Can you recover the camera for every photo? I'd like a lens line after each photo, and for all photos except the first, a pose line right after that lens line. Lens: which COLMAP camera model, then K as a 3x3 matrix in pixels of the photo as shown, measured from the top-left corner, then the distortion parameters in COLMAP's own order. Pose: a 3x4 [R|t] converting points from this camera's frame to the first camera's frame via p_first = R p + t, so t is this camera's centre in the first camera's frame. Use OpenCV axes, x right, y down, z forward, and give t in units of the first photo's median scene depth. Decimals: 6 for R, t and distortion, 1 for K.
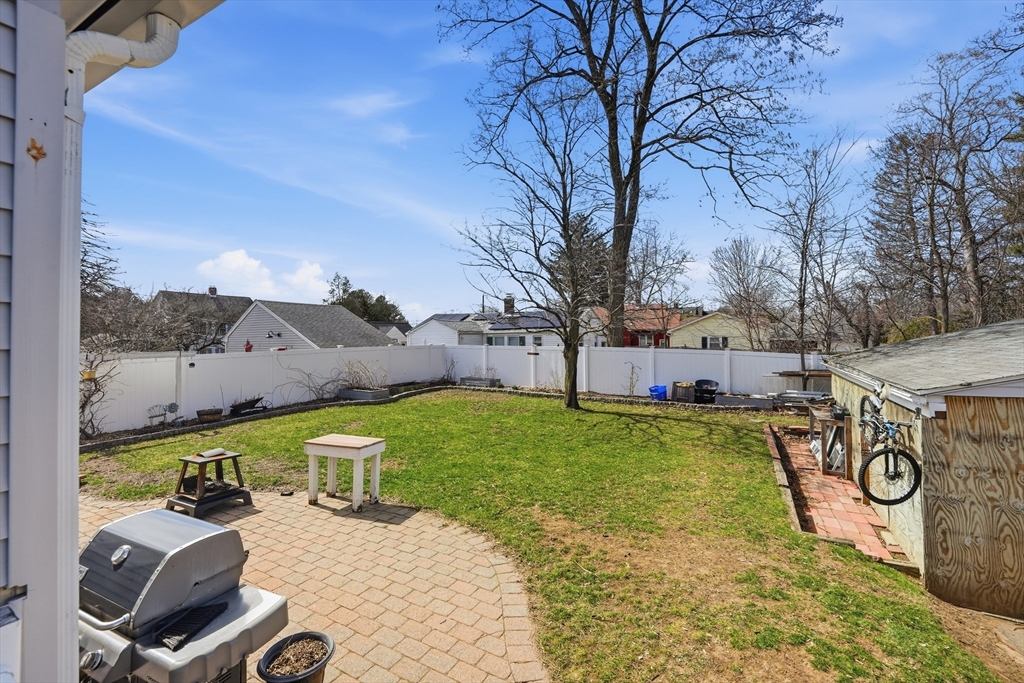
lens RADIAL K [[418.2, 0, 512.0], [0, 418.2, 341.5], [0, 0, 1]] dist [-0.010872, -0.000446]
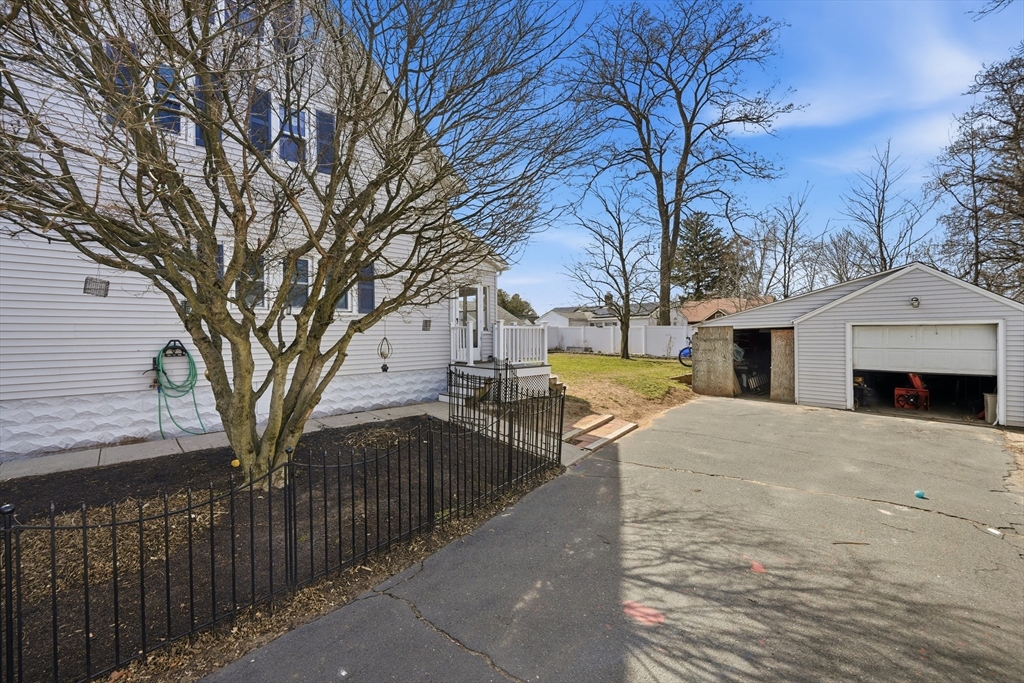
lens RADIAL K [[418.2, 0, 512.0], [0, 418.2, 341.5], [0, 0, 1]] dist [-0.010872, -0.000446]
pose [[0.952100, -0.004118, -0.305760, 0.184888], [0.008077, 0.999899, 0.011685, 0.051599], [0.305681, -0.013595, 0.952037, -0.657287]]
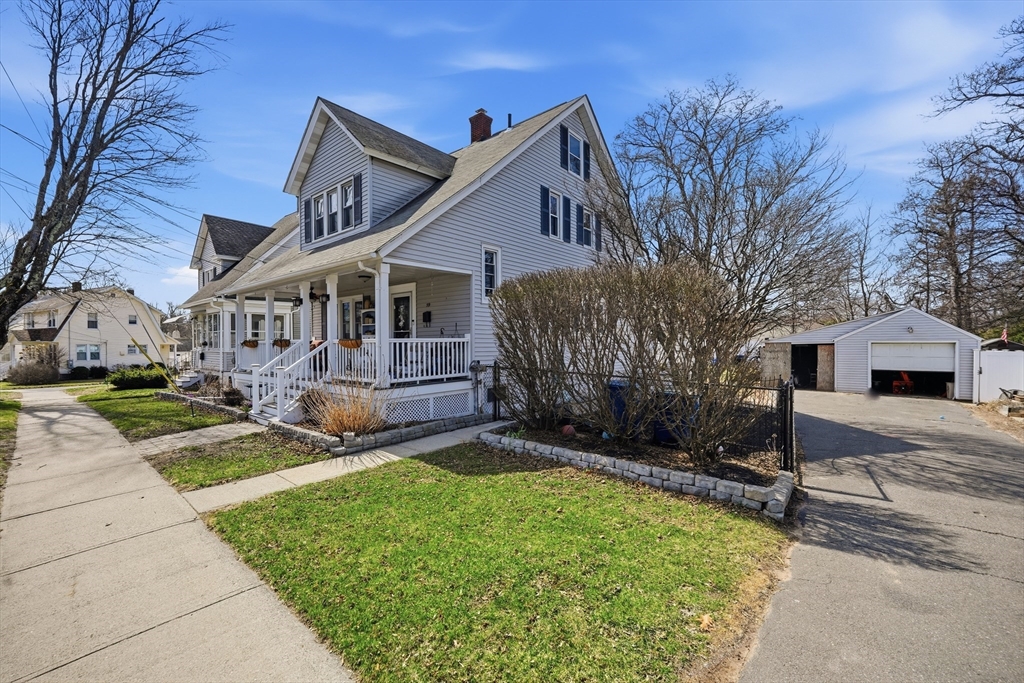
lens RADIAL K [[418.2, 0, 512.0], [0, 418.2, 341.5], [0, 0, 1]] dist [-0.010872, -0.000446]
pose [[0.976424, -0.014723, -0.215361, -0.194728], [0.014084, 0.999891, -0.004501, 0.025871], [0.215404, 0.001362, 0.976524, -1.137286]]
